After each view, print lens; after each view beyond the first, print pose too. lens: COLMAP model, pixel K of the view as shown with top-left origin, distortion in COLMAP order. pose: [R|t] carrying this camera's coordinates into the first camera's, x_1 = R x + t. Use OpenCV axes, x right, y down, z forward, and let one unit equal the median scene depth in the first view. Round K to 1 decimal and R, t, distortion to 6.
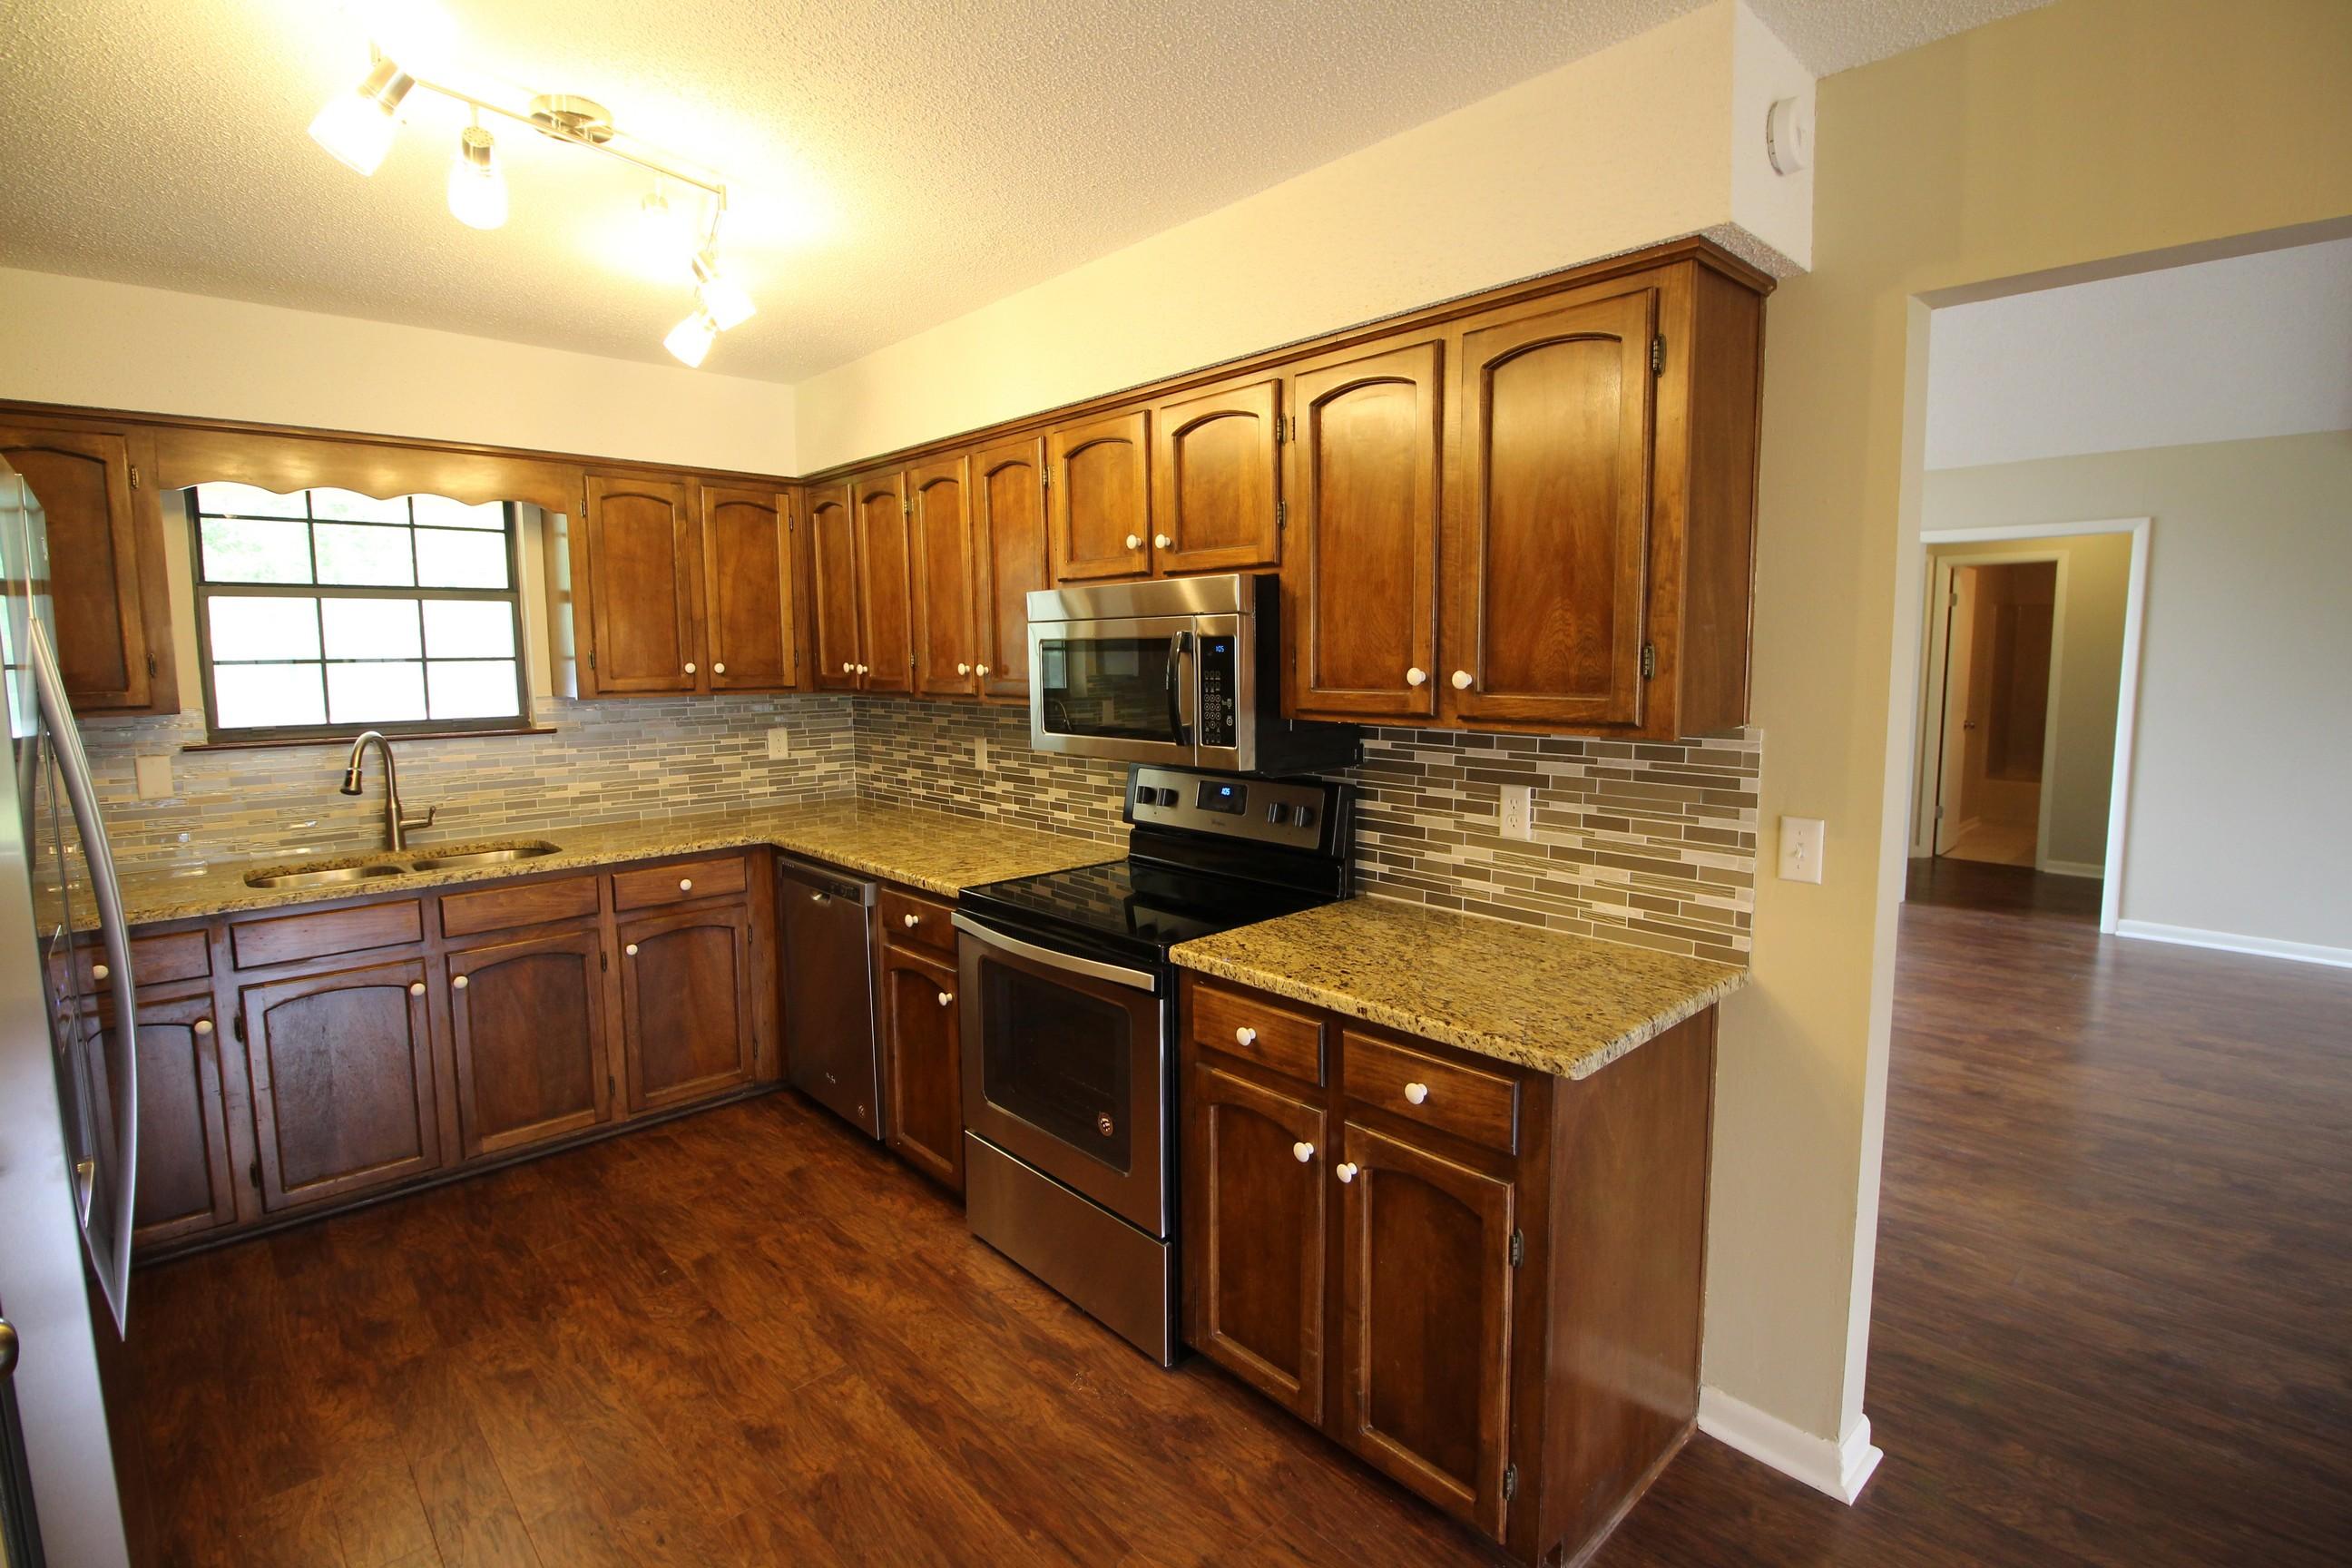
lens RADIAL K [[1102.1, 0, 1176.9], [0, 1102.1, 773.5], [0, 0, 1]] dist [-0.003154, -0.000517]
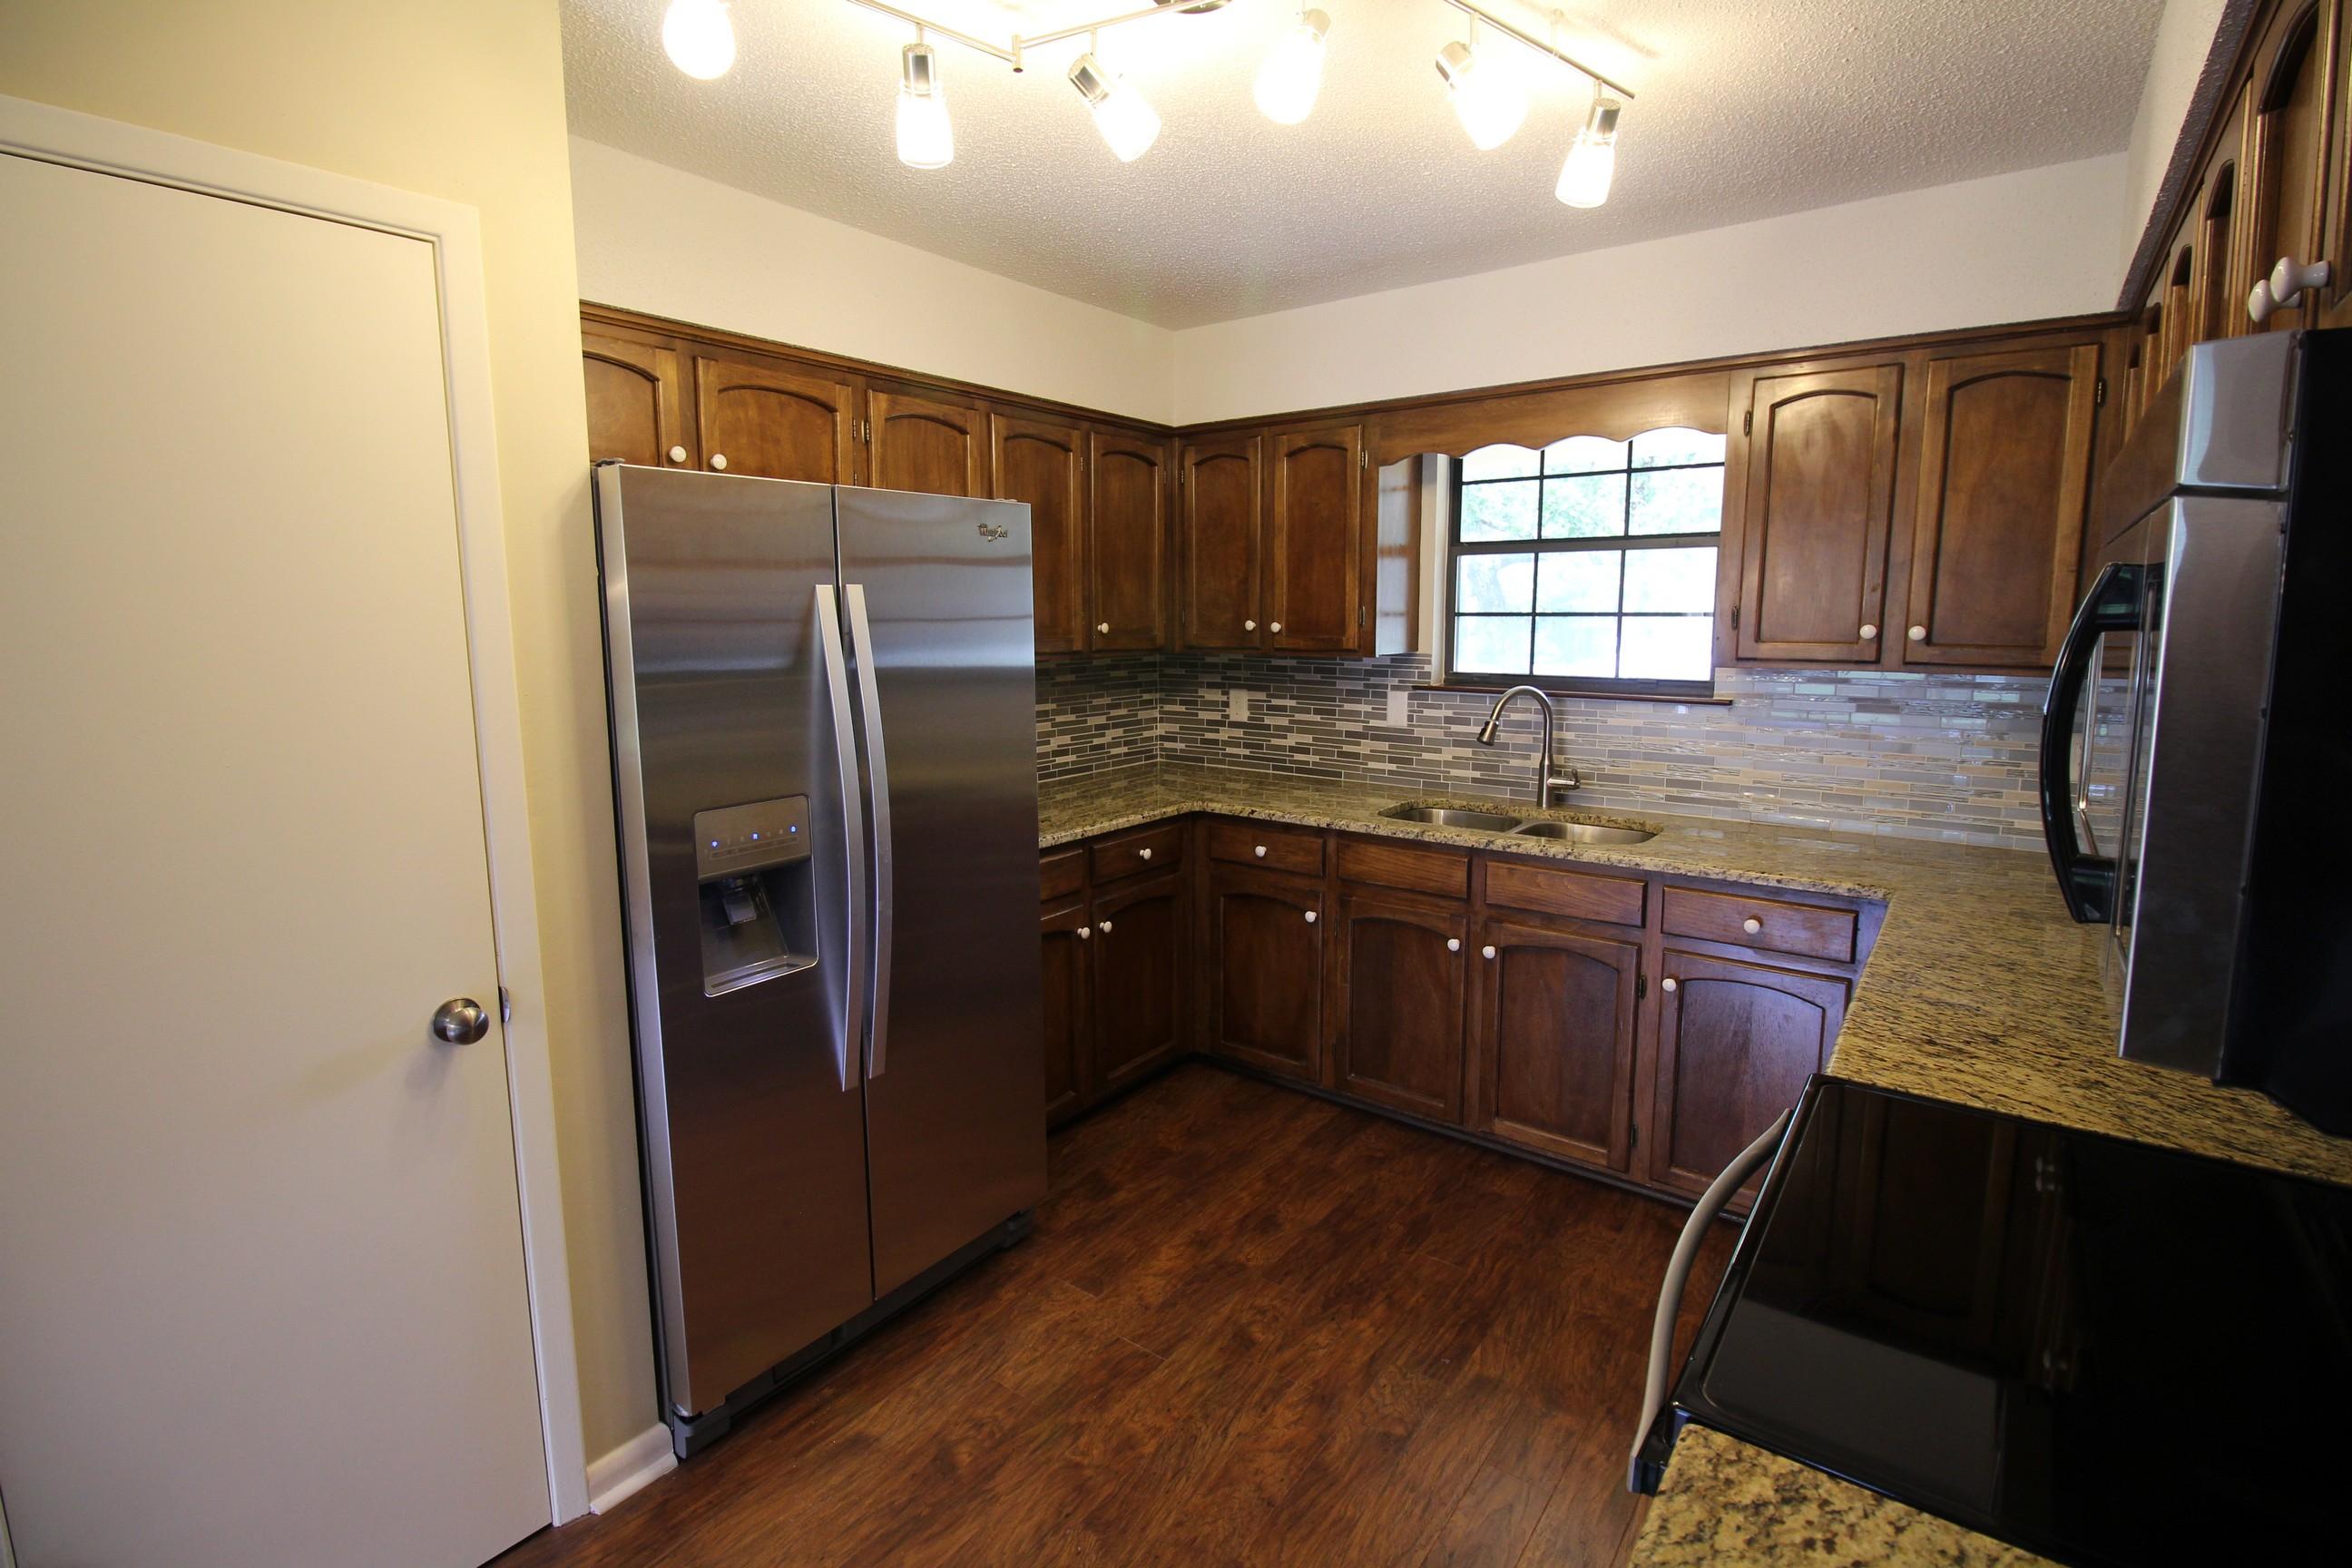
lens RADIAL K [[1102.1, 0, 1175.4], [0, 1102.1, 763.5], [0, 0, 1]] dist [-0.003154, -0.000517]
pose [[0.172718, 0.146793, -0.973971, 0.192297], [-0.112588, 0.985293, 0.128534, -0.058513], [0.978516, 0.087457, 0.186705, 0.487469]]
